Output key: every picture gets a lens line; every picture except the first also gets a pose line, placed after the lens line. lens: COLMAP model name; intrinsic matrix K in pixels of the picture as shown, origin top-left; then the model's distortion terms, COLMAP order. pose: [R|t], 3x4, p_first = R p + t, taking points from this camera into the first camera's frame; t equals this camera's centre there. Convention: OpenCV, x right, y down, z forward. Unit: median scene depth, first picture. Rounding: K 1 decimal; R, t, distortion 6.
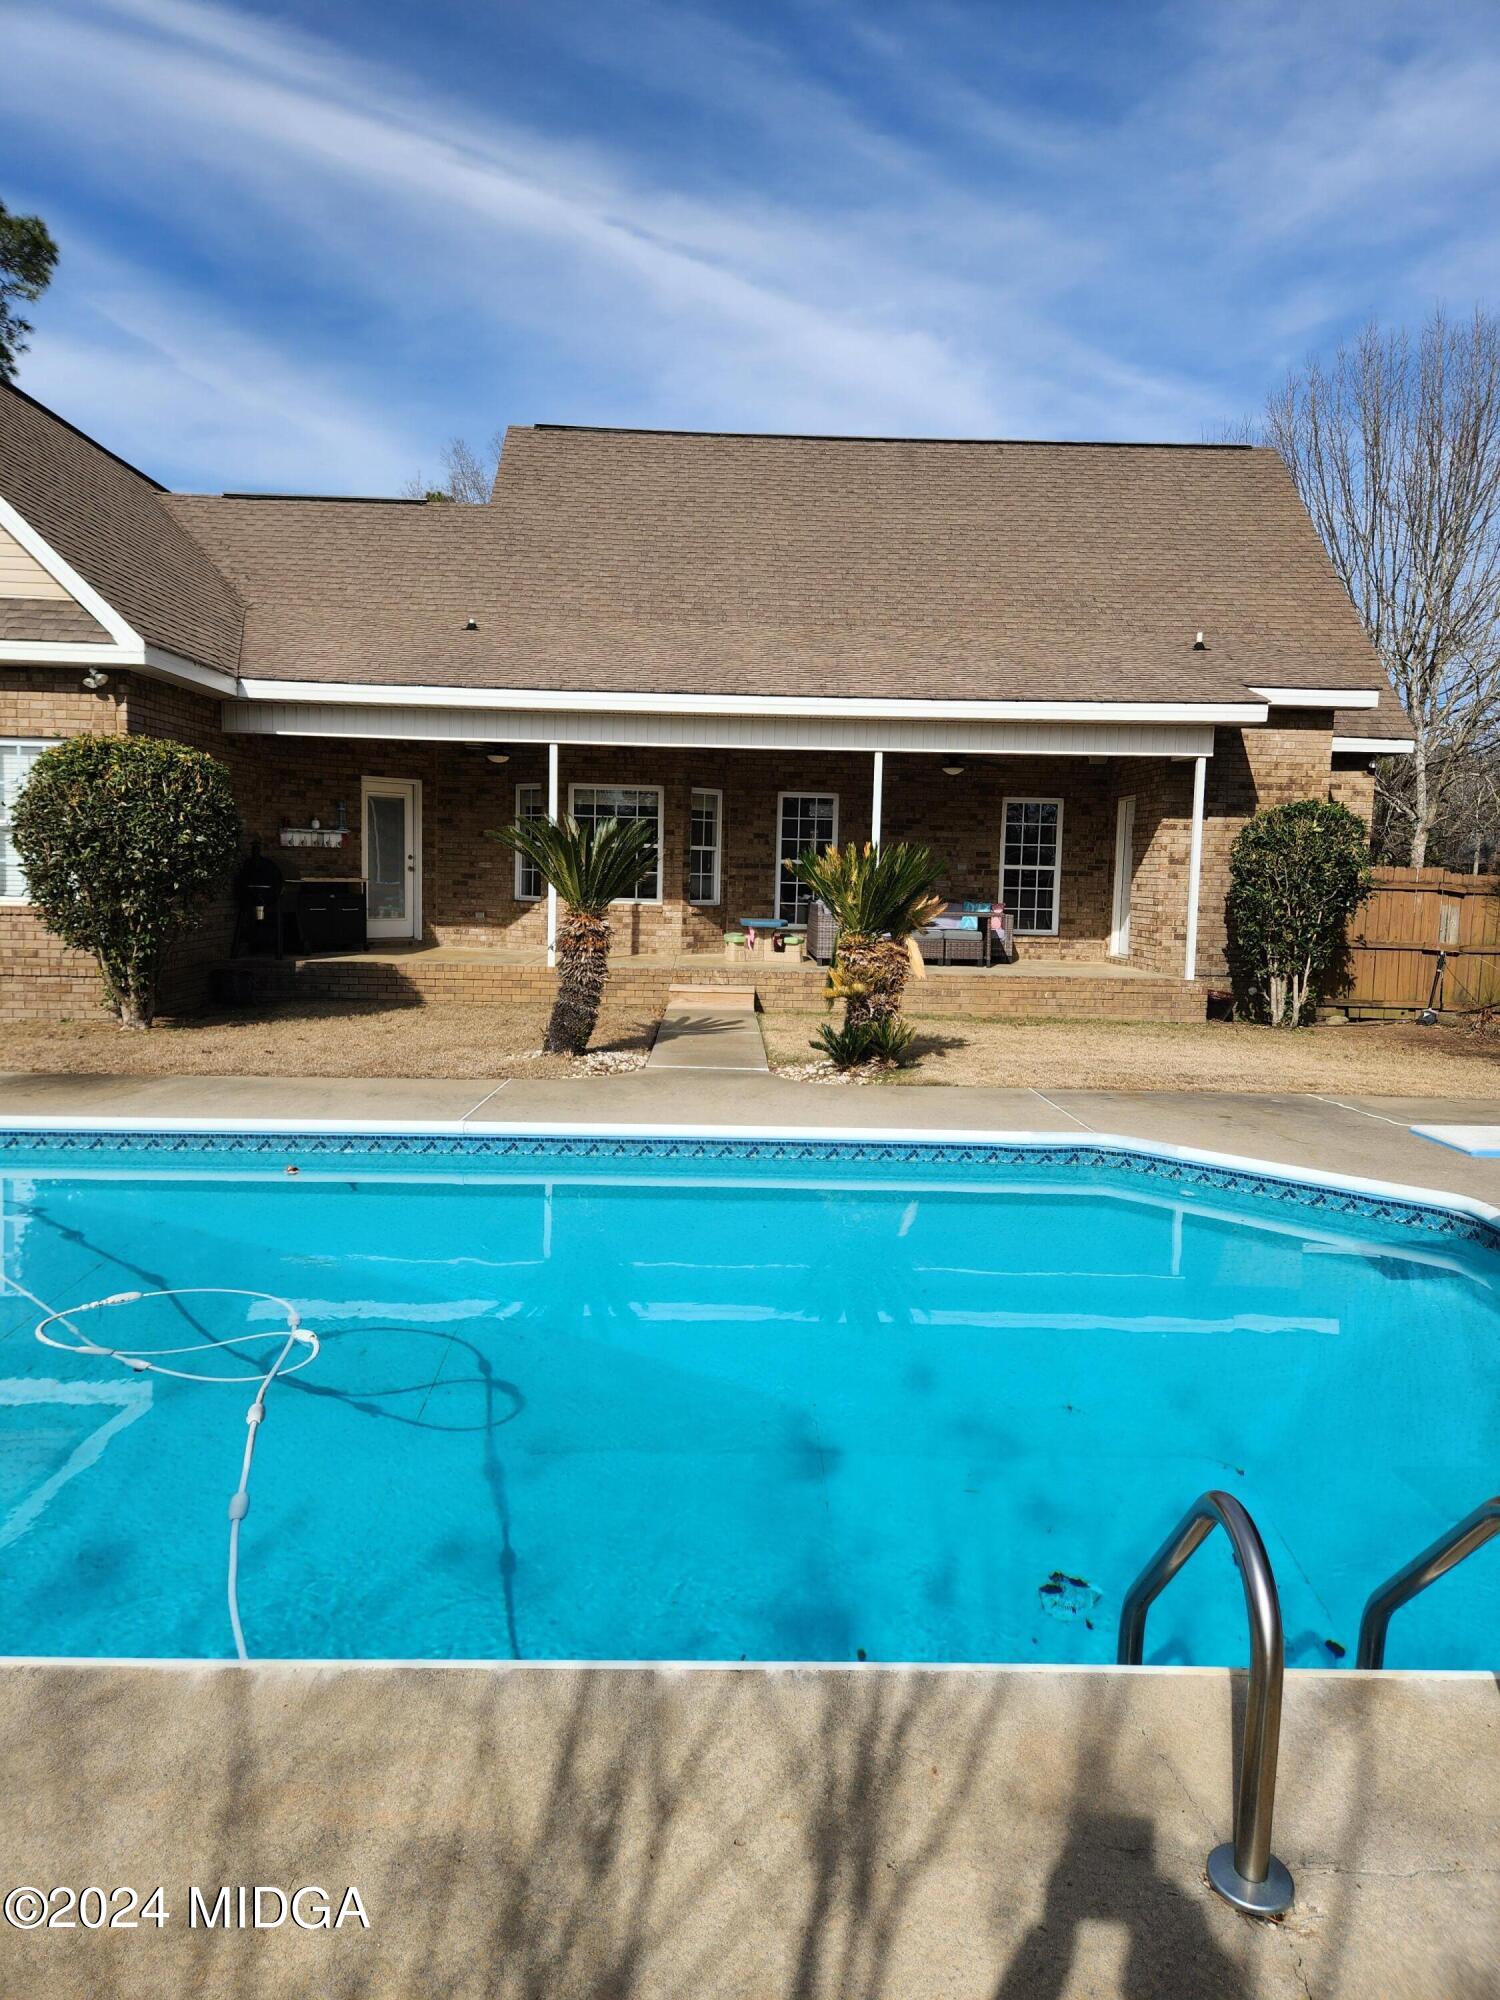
lens RADIAL K [[1322.3, 0, 751.7], [0, 1322.3, 987.2], [0, 0, 1]] dist [0.088873, -0.070744]
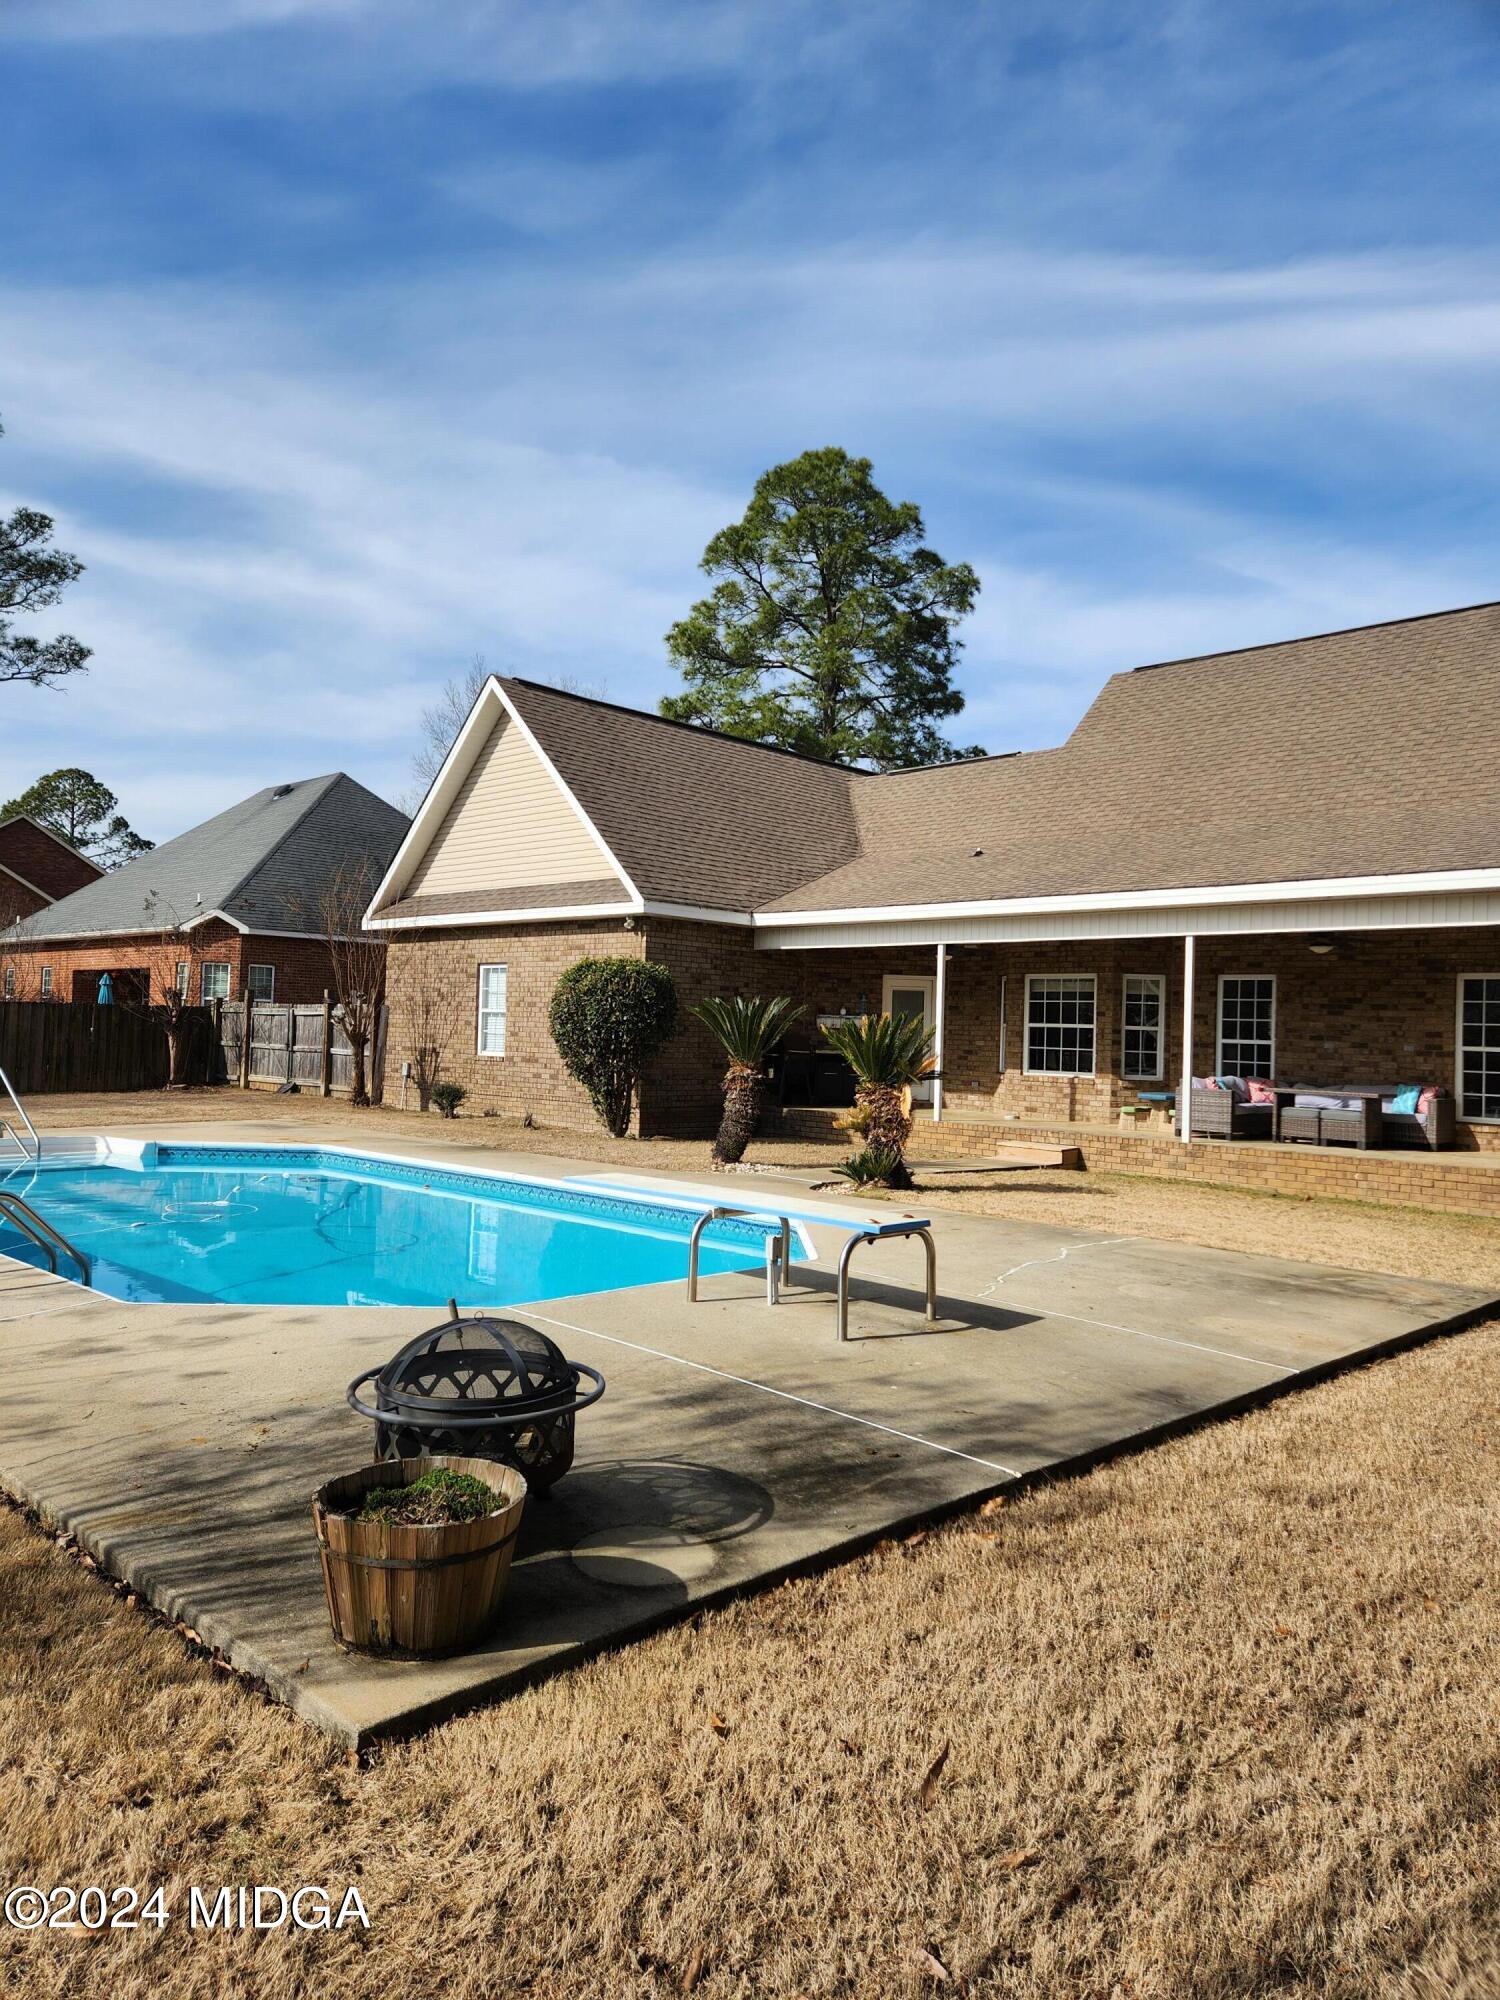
lens RADIAL K [[1322.3, 0, 724.7], [0, 1322.3, 999.7], [0, 0, 1]] dist [0.088873, -0.070744]
pose [[0.702863, -0.018637, -0.711081, 0.514131], [-0.080609, 0.991130, -0.105655, 0.016166], [0.706743, 0.131581, 0.695126, -0.012871]]
